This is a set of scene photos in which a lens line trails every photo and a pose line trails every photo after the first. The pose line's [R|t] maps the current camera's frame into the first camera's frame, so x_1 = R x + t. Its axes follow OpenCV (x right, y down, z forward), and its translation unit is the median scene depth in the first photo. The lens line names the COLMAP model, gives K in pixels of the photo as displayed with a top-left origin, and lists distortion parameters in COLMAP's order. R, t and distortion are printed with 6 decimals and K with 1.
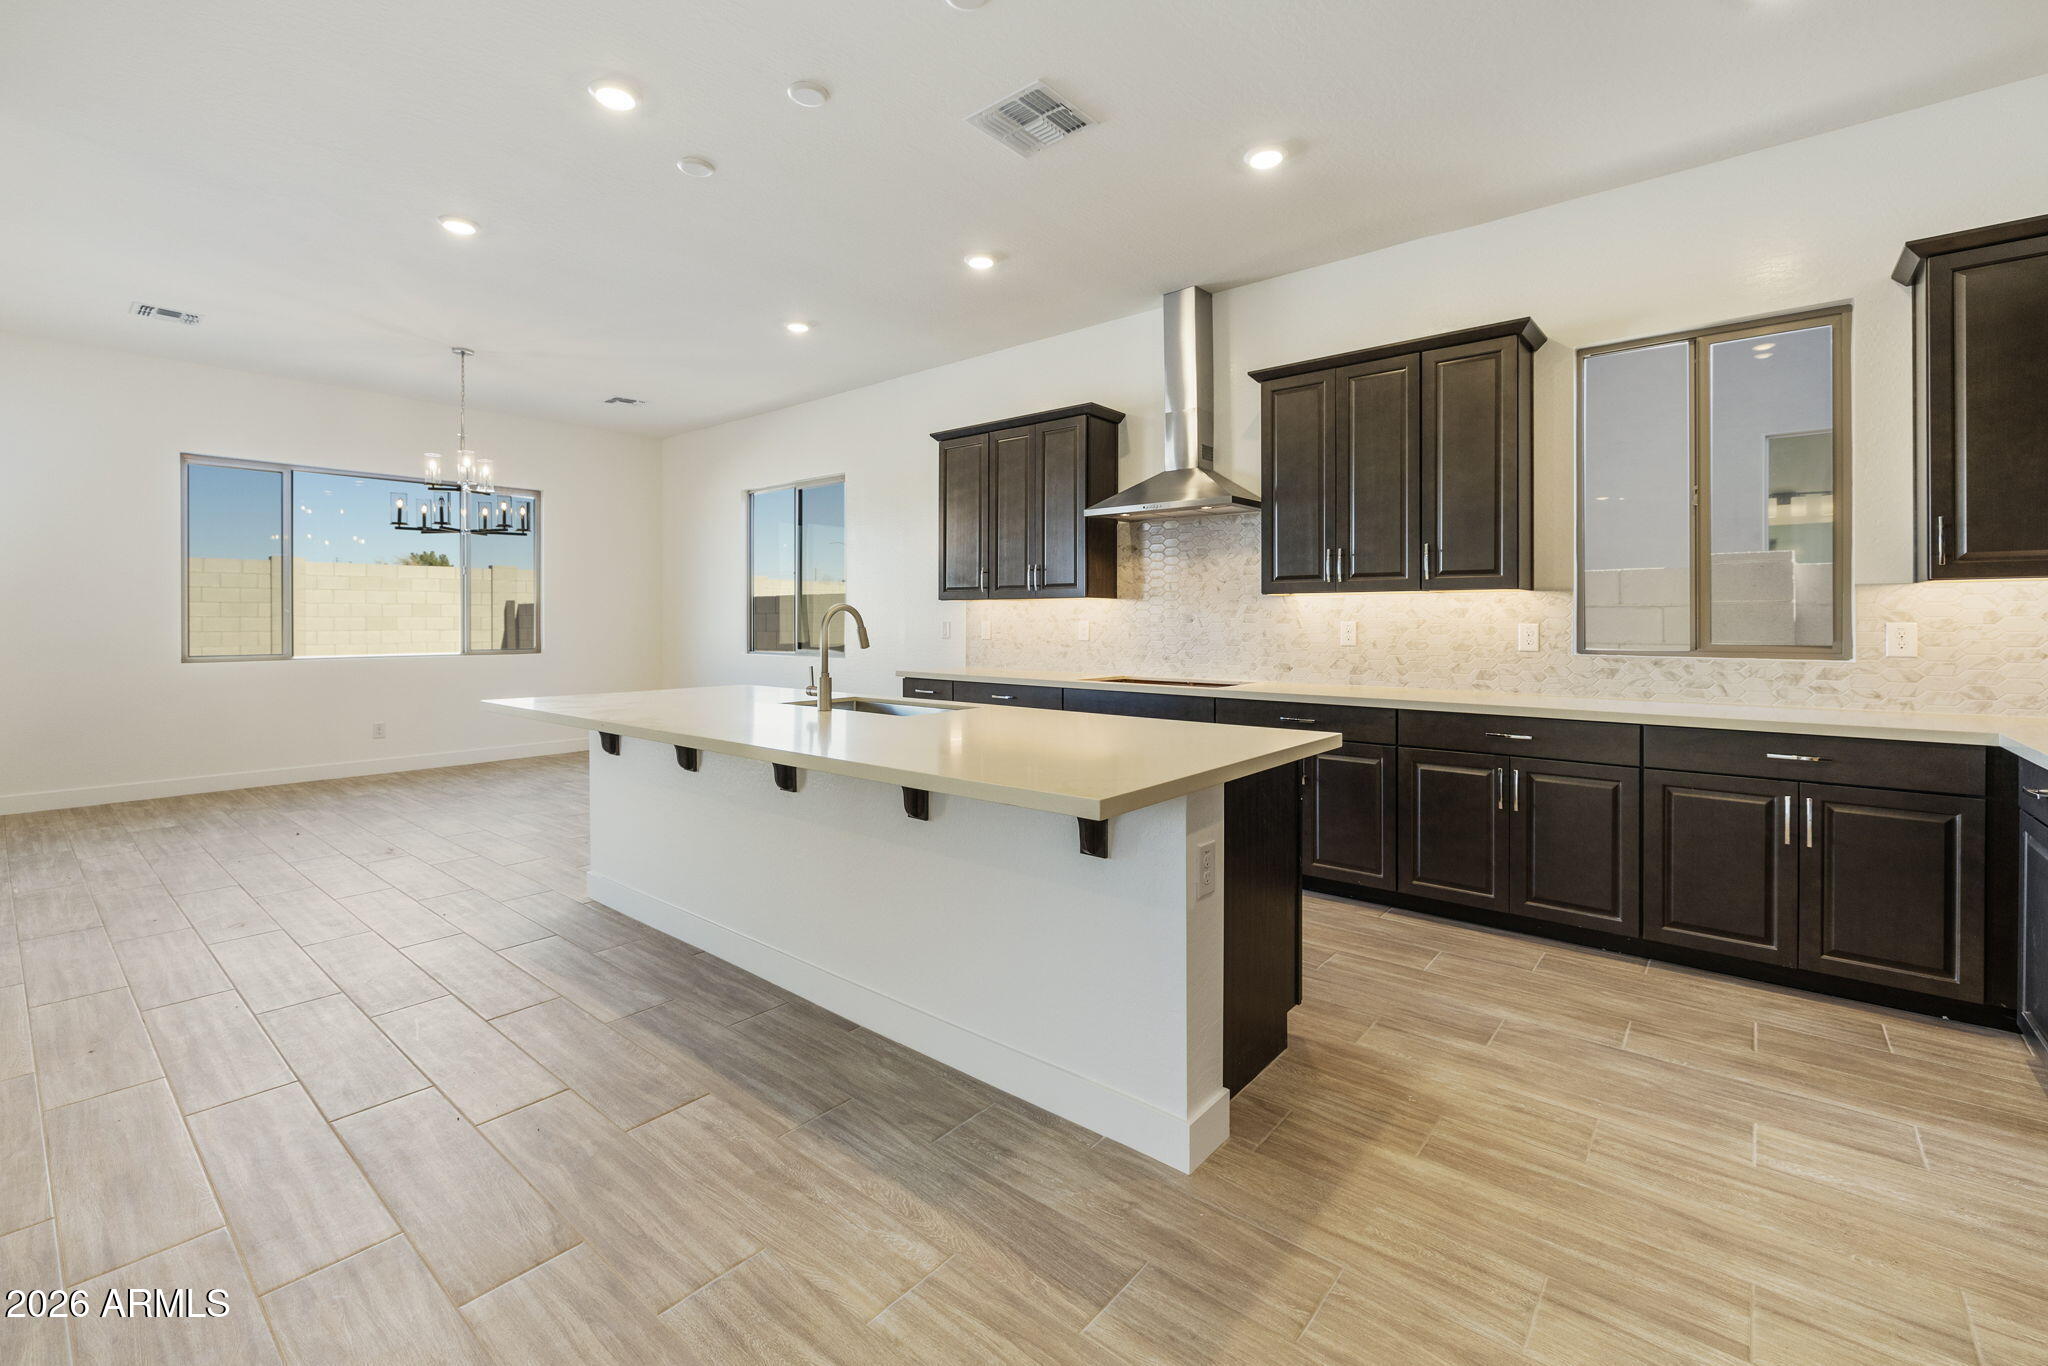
lens RADIAL K [[875.8, 0, 1025.9], [0, 875.8, 608.6], [0, 0, 1]] dist [0.000036, -0.000332]
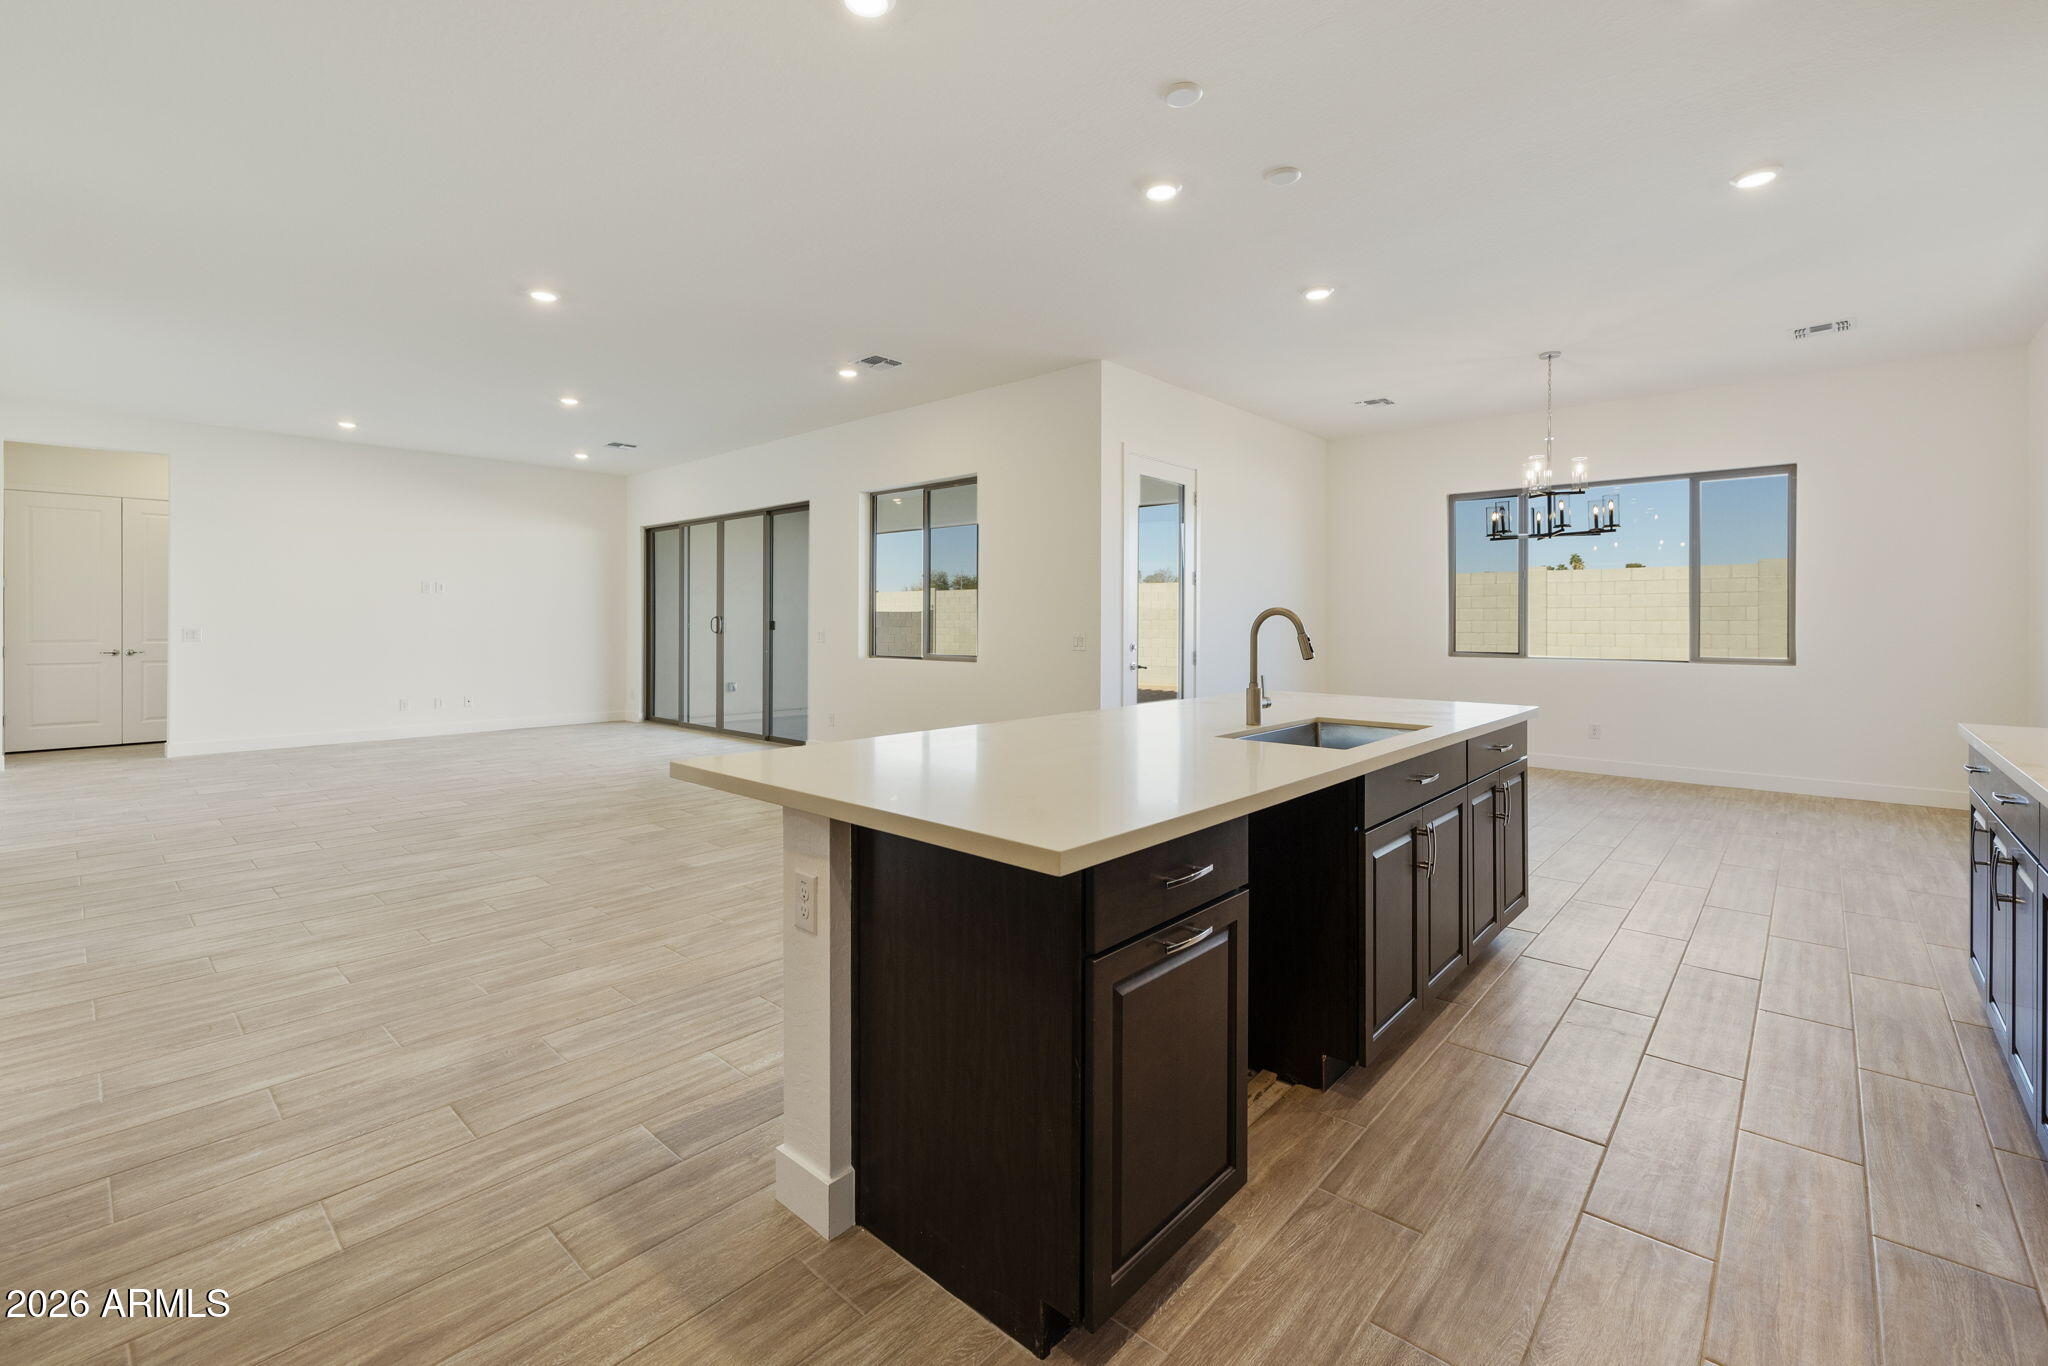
lens RADIAL K [[875.8, 0, 1025.9], [0, 875.8, 608.6], [0, 0, 1]] dist [0.000036, -0.000332]
pose [[-0.038246, -0.014781, -0.999159, 1.056769], [0.009836, 0.999837, -0.015167, 0.010985], [0.999220, -0.010407, -0.038095, 1.207982]]
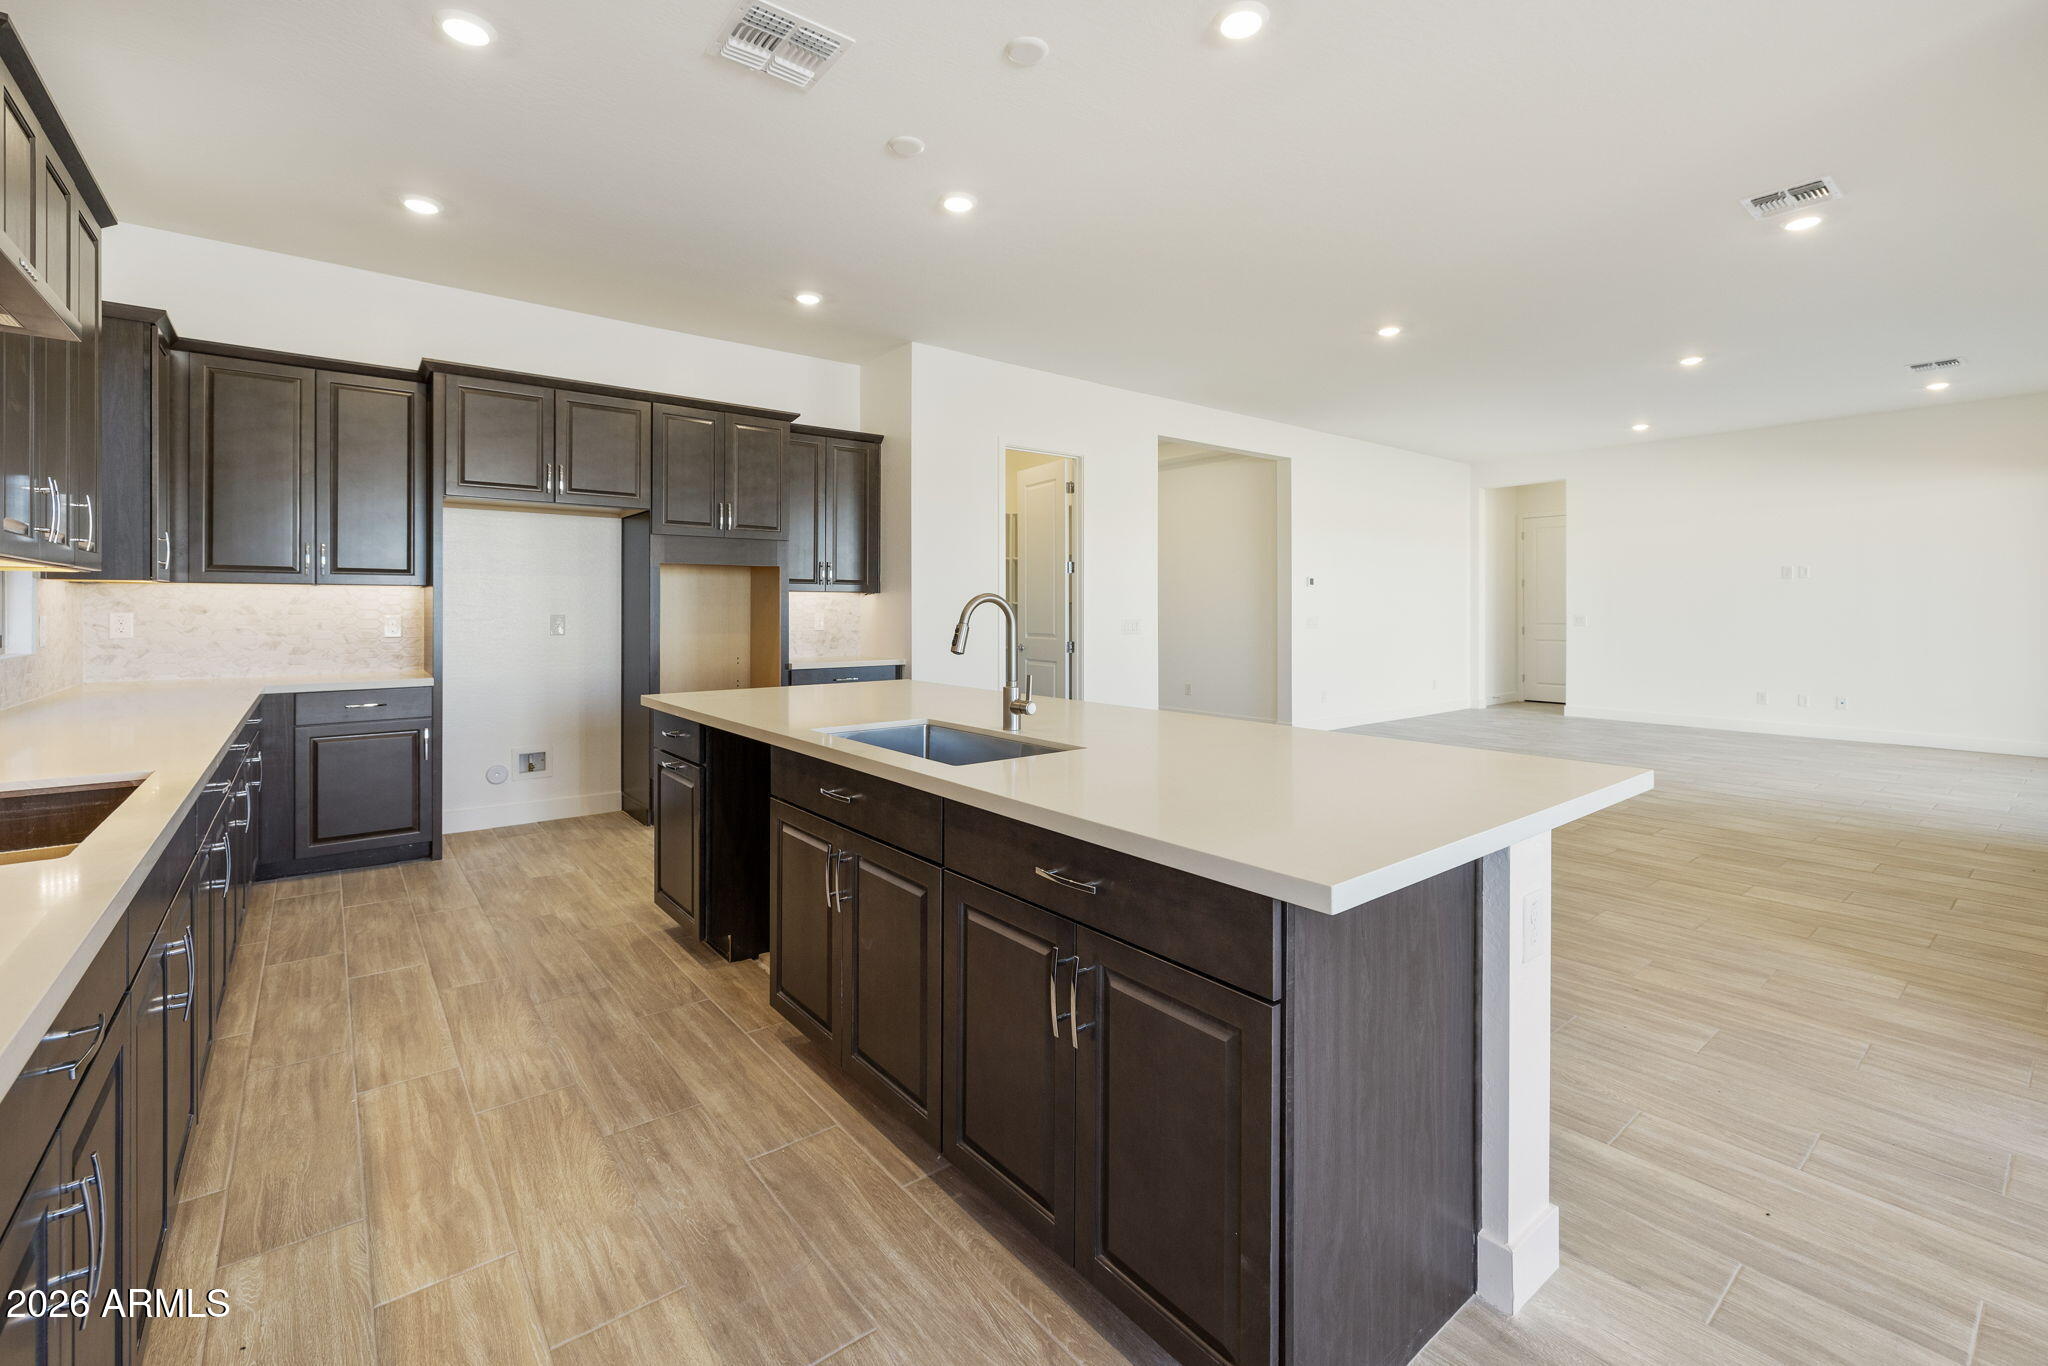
lens RADIAL K [[875.8, 0, 1025.9], [0, 875.8, 608.6], [0, 0, 1]] dist [0.000036, -0.000332]
pose [[-0.980707, -0.000245, 0.195481, -0.581636], [-0.002439, 0.999937, -0.010986, 0.026951], [-0.195466, -0.011250, -0.980646, 2.662070]]
